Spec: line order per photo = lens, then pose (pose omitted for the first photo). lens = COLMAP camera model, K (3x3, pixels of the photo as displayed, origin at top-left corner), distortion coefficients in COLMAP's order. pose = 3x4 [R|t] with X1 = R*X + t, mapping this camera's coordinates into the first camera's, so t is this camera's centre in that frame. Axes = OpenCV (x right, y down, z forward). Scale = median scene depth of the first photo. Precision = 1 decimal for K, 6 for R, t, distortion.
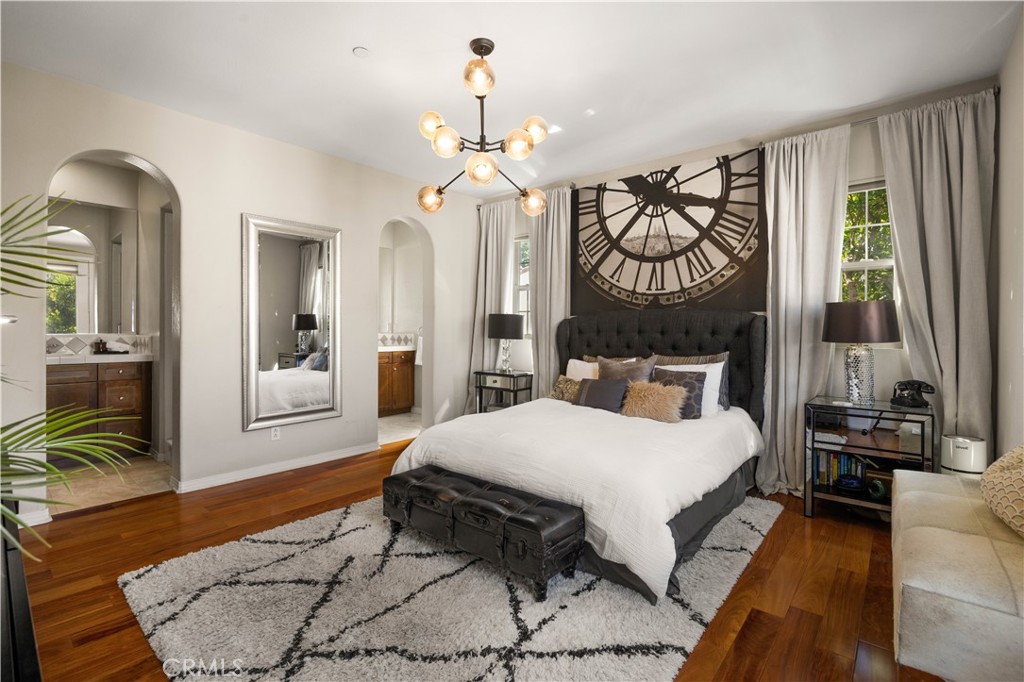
lens RADIAL K [[452.8, 0, 506.9], [0, 452.8, 332.6], [0, 0, 1]] dist [-0.015195, 0.001423]
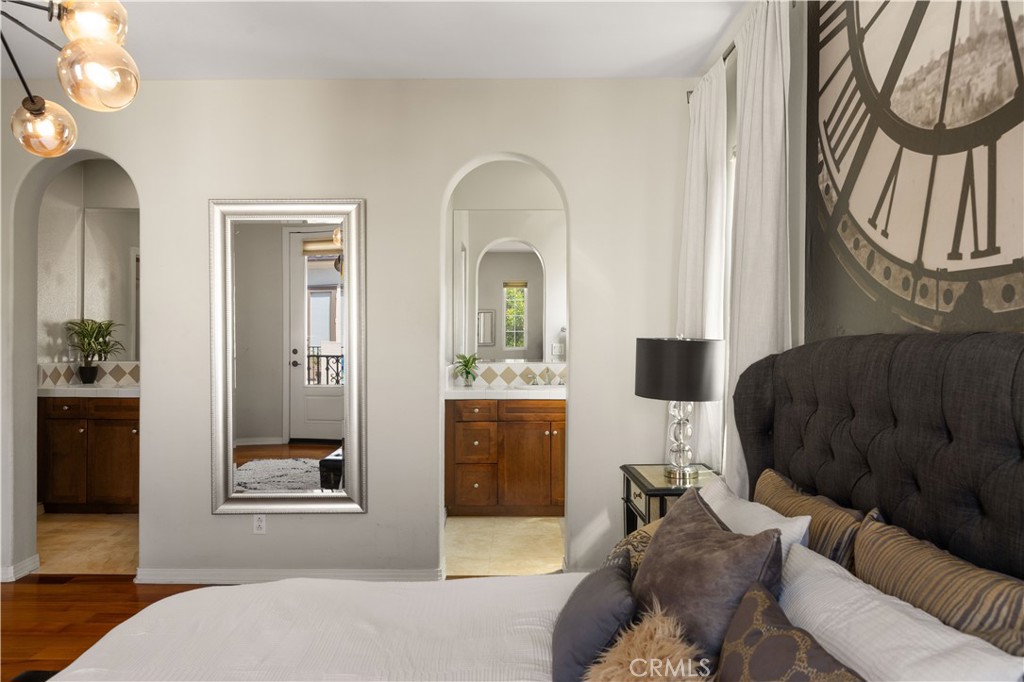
lens RADIAL K [[689.3, 0, 514.9], [0, 689.3, 338.9], [0, 0, 1]] dist [-0.001378, 0.002479]
pose [[0.658192, 0.004394, -0.752838, 0.448568], [-0.004699, 0.999987, 0.001729, -0.047479], [0.752836, 0.002399, 0.658204, 0.552298]]
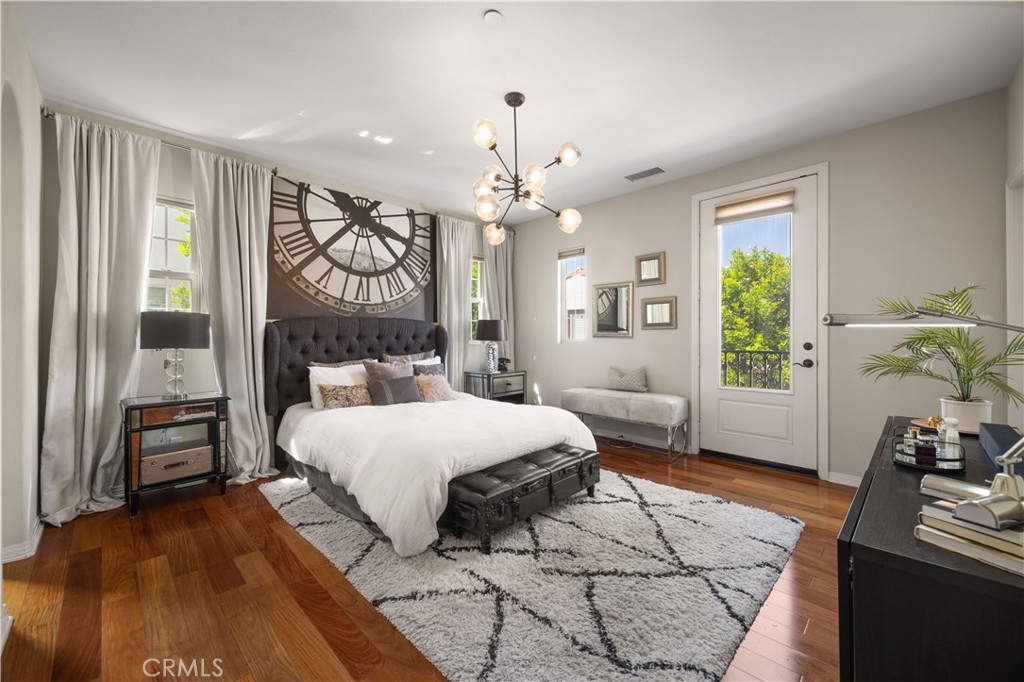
lens RADIAL K [[402.4, 0, 506.9], [0, 402.4, 337.3], [0, 0, 1]] dist [-0.001889, 0.000324]
pose [[0.086353, -0.006656, 0.996242, -0.658481], [0.012797, 0.999903, 0.005571, -0.001304], [-0.996182, 0.012268, 0.086430, 0.542678]]
